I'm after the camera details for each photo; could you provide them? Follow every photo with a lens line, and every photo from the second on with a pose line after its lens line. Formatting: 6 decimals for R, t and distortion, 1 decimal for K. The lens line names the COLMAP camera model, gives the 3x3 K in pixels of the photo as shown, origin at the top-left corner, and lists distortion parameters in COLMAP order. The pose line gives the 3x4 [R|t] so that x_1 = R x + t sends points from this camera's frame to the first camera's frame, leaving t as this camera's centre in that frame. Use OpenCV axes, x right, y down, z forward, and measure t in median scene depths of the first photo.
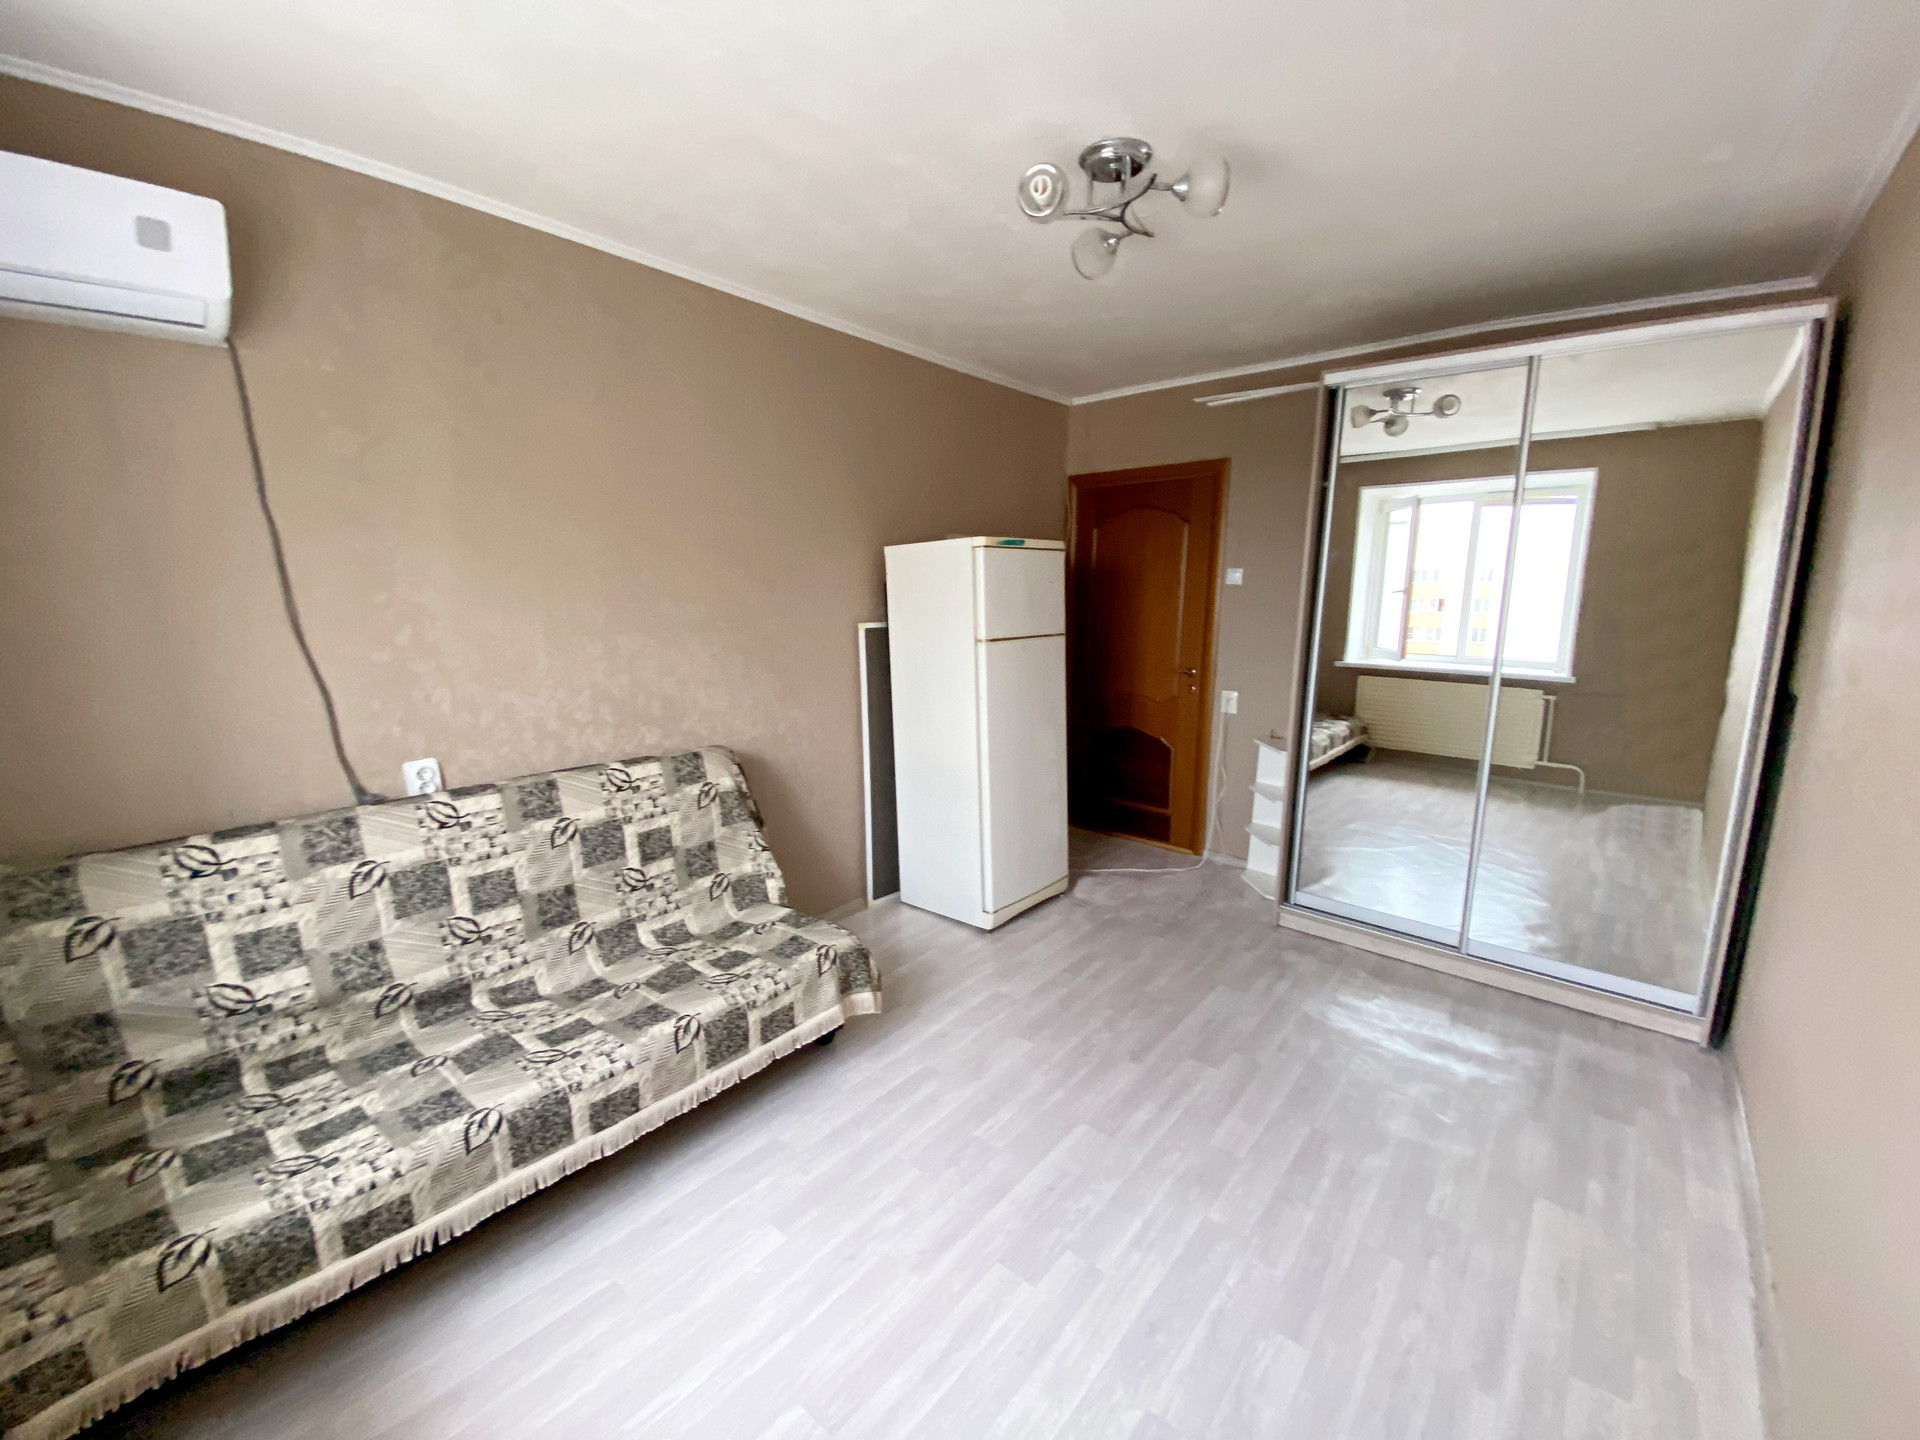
lens RADIAL K [[781.0, 0, 956.4], [0, 781.0, 710.0], [0, 0, 1]] dist [0.028403, -0.026480]
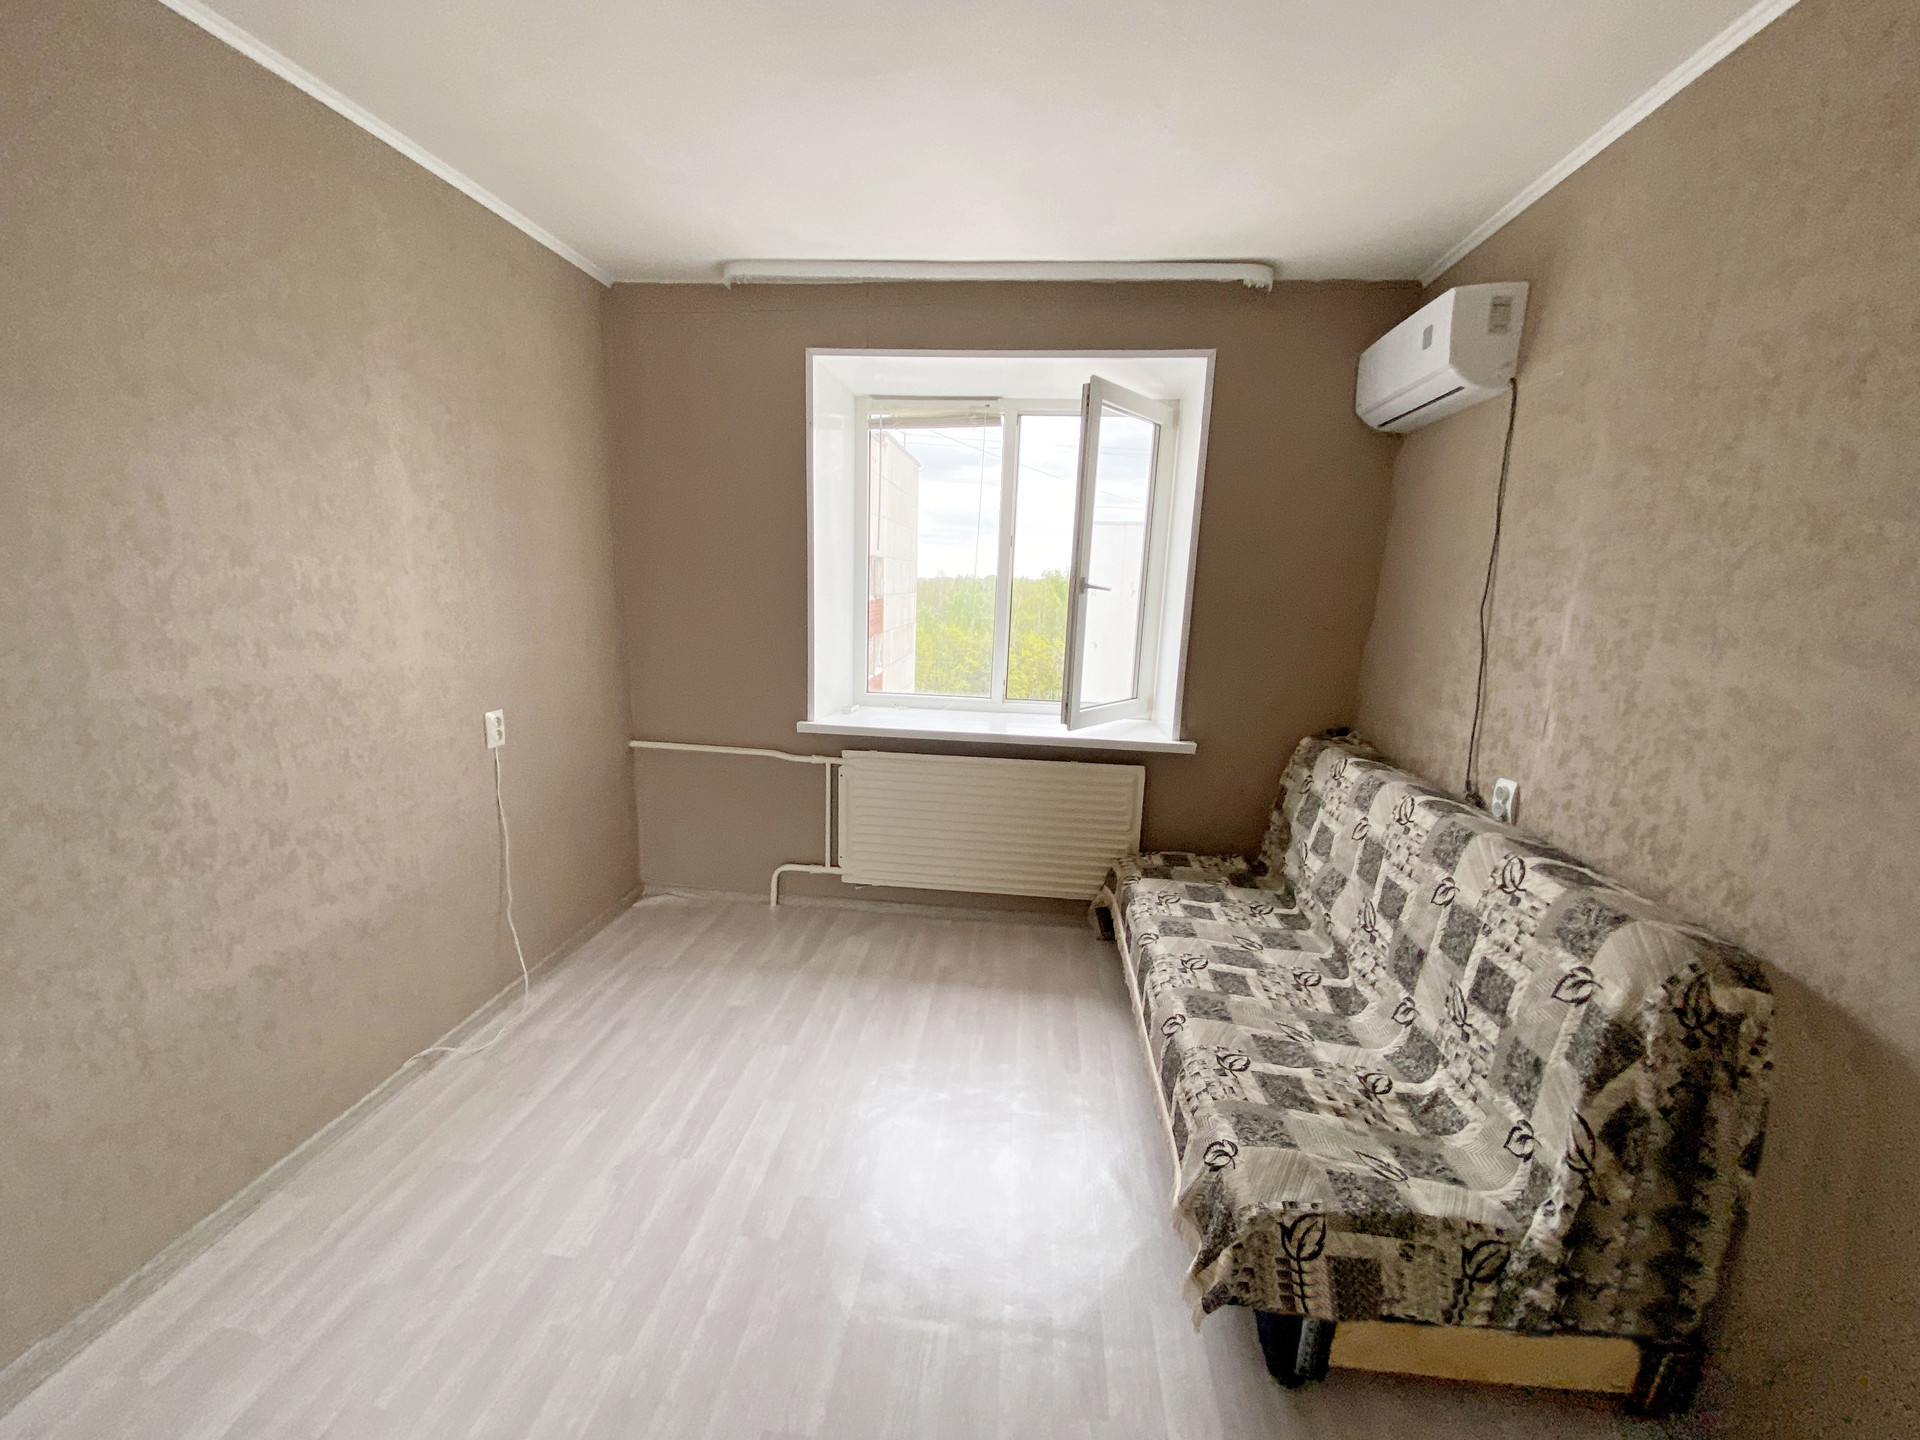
lens RADIAL K [[781.0, 0, 956.4], [0, 781.0, 710.0], [0, 0, 1]] dist [0.028403, -0.026480]
pose [[-0.830151, 0.059918, -0.554310, 0.368287], [-0.124170, 0.949369, 0.288583, -0.201223], [0.543536, 0.308396, -0.780680, 1.340129]]
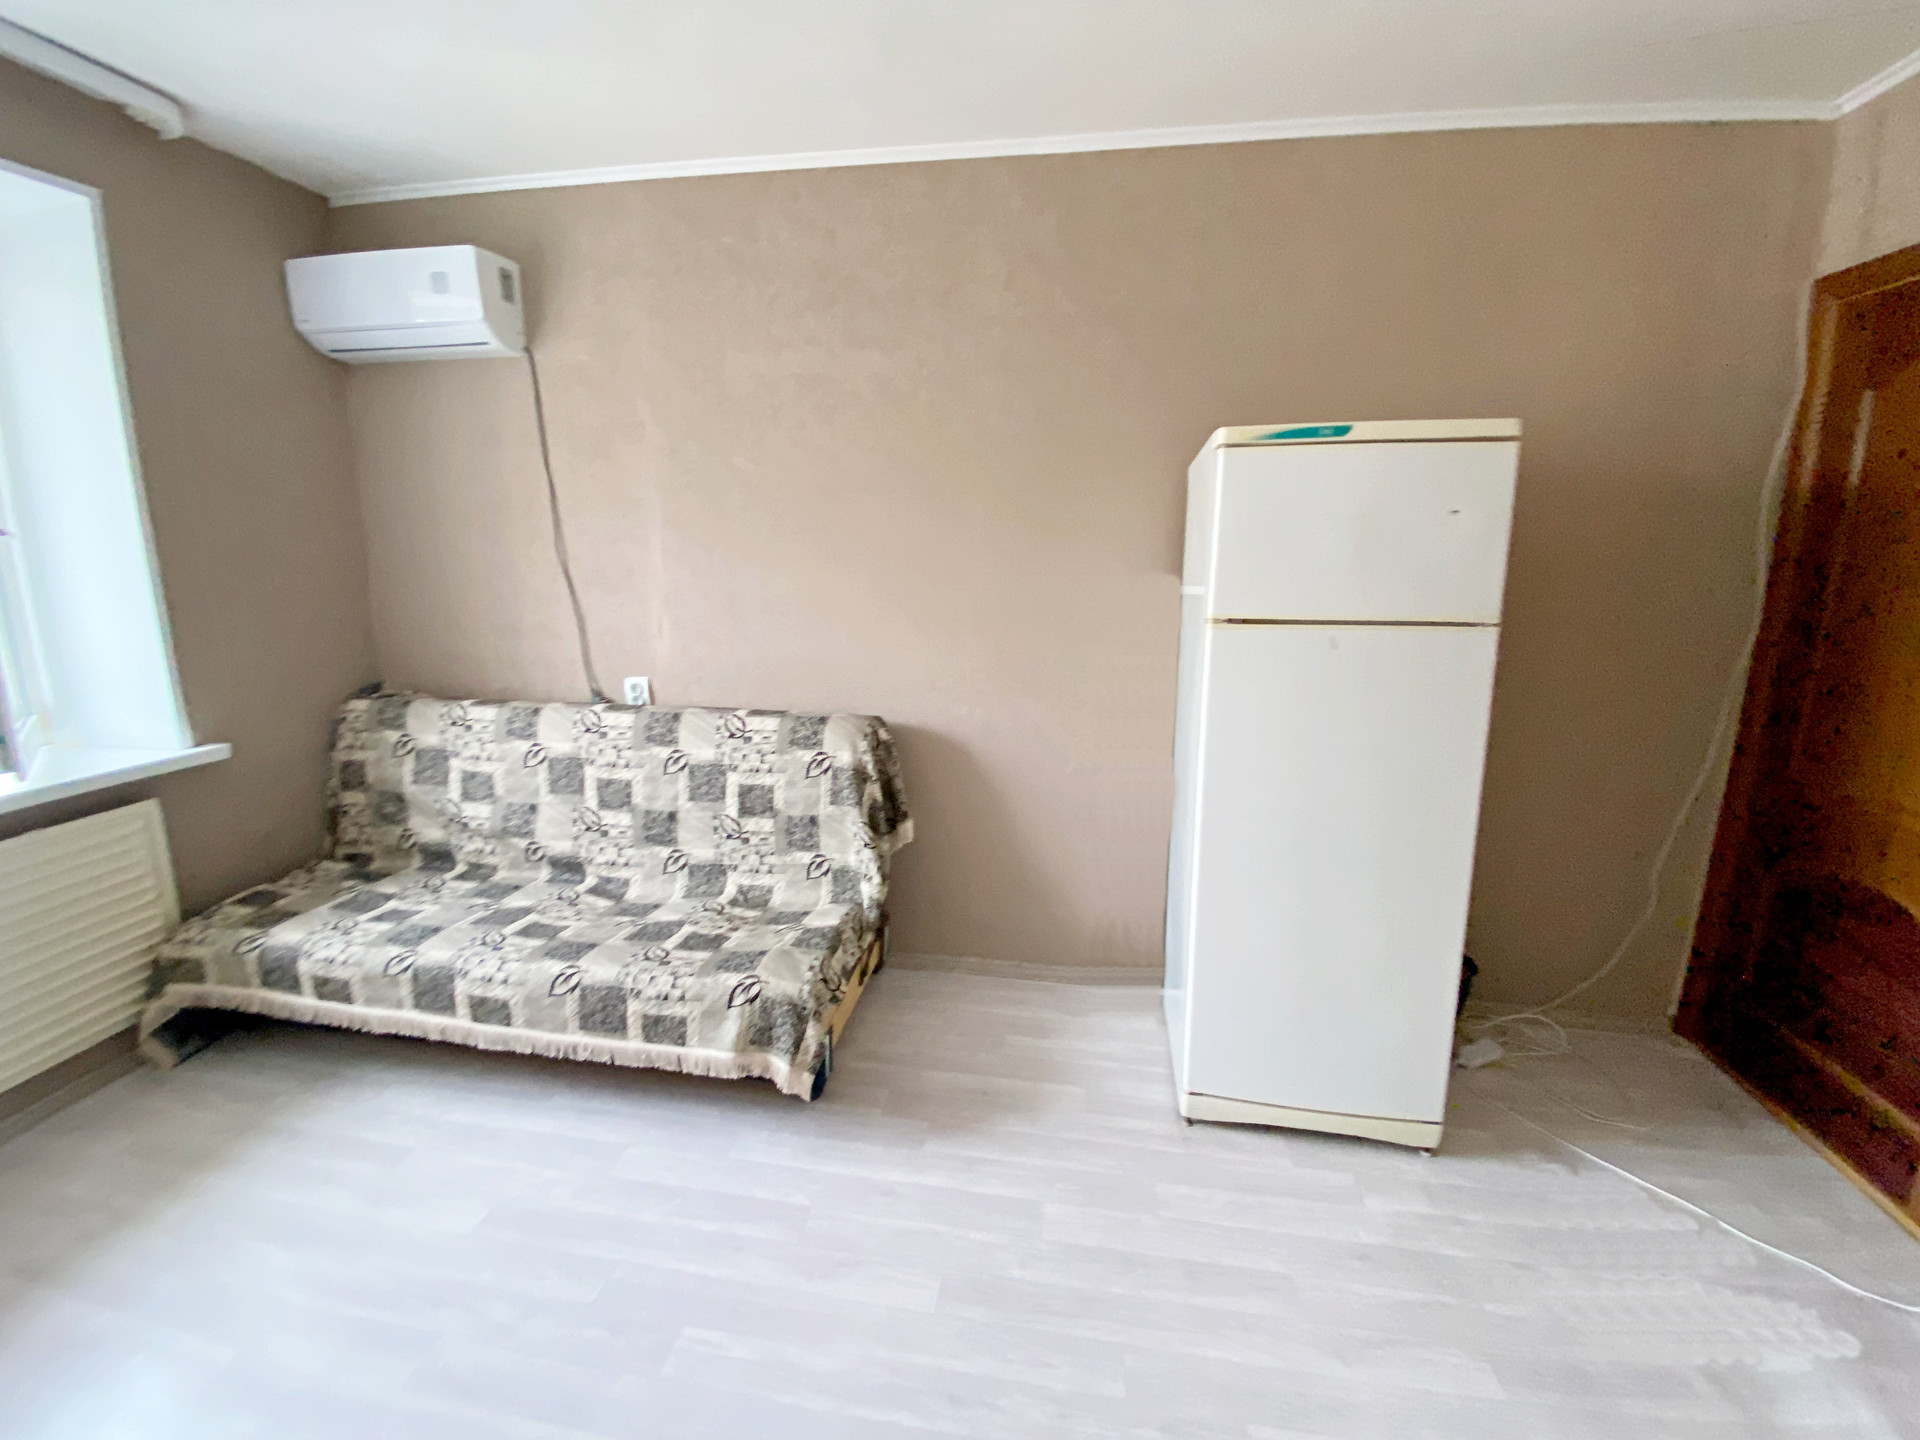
lens RADIAL K [[781.0, 0, 956.4], [0, 781.0, 710.0], [0, 0, 1]] dist [0.028403, -0.026480]
pose [[0.509411, 0.170722, -0.843418, 0.603110], [-0.137977, 0.983646, 0.115771, -0.094454], [0.849390, 0.057397, 0.524636, 0.782037]]
